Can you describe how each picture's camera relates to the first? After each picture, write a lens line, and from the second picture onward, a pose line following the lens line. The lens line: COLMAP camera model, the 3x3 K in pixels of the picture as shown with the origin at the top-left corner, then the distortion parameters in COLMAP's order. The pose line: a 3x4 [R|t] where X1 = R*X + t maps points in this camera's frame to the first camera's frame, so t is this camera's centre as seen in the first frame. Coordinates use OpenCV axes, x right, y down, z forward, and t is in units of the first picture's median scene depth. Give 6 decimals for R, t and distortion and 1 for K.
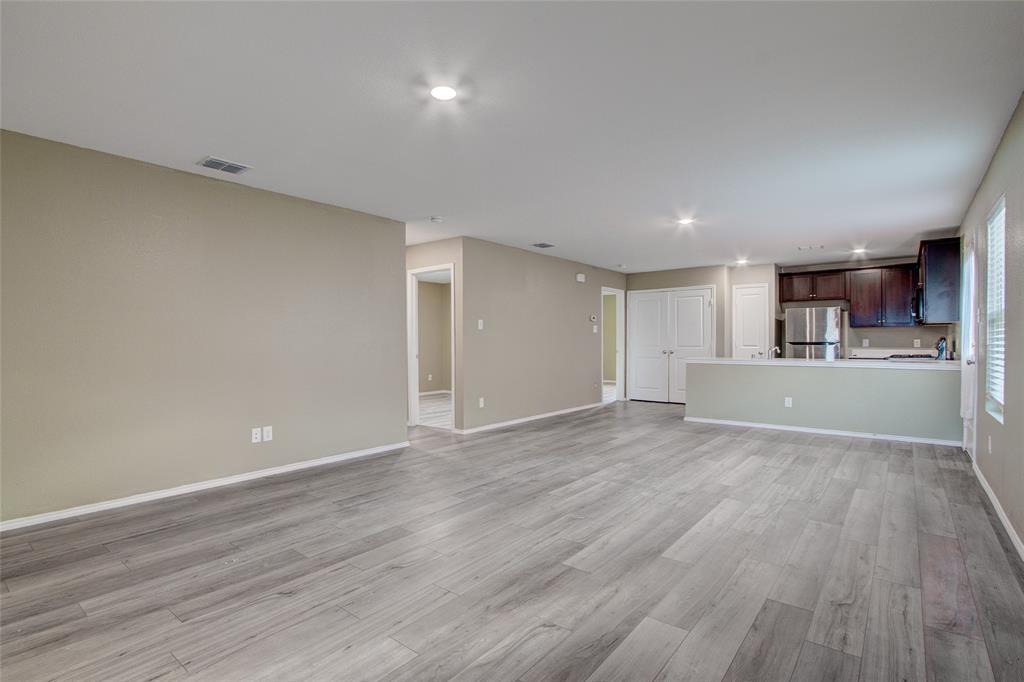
lens RADIAL K [[493.5, 0, 505.8], [0, 493.5, 343.9], [0, 0, 1]] dist [-0.016330, 0.000047]
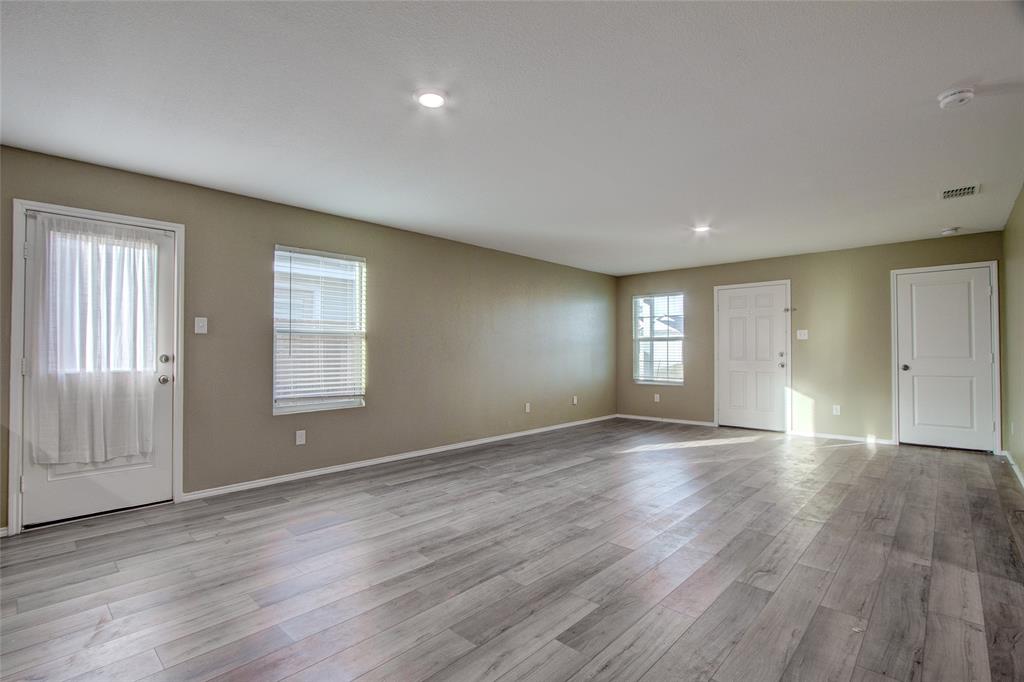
lens RADIAL K [[476.6, 0, 505.5], [0, 476.6, 344.6], [0, 0, 1]] dist [-0.017031, 0.000089]
pose [[-0.997281, 0.007634, 0.073291, 0.321311], [0.006766, 0.999904, -0.012087, -0.007657], [-0.073377, -0.011558, -0.997237, 1.779040]]
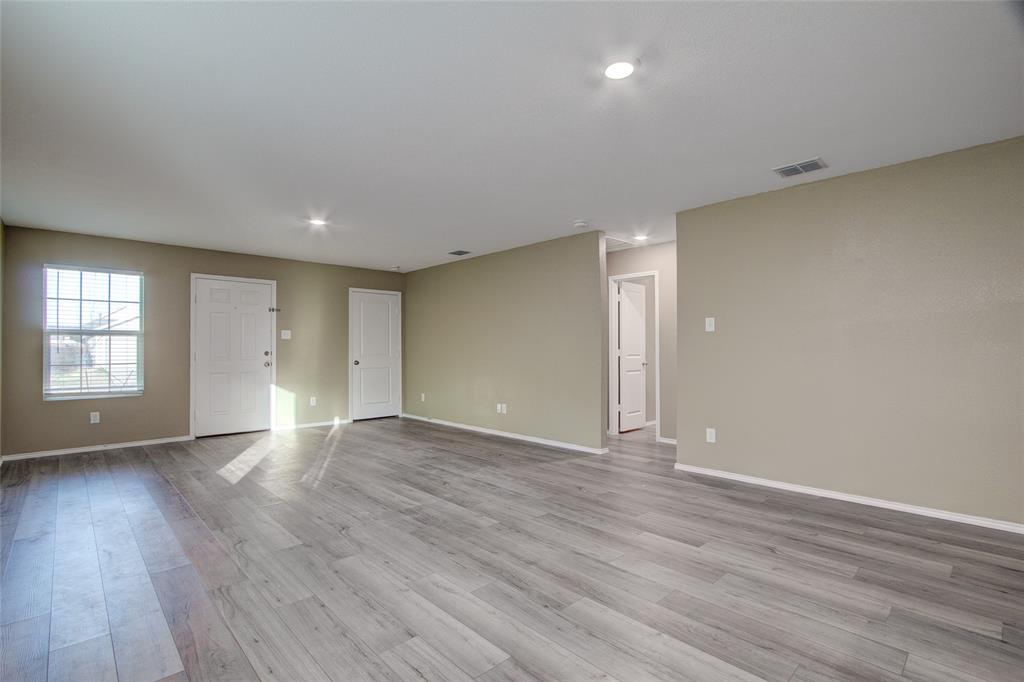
lens RADIAL K [[476.6, 0, 505.5], [0, 476.6, 344.6], [0, 0, 1]] dist [-0.017031, 0.000089]
pose [[-0.135152, -0.007068, -0.990800, 0.964007], [-0.000636, 0.999975, -0.007047, -0.006533], [0.990825, -0.000322, -0.135153, 1.174380]]
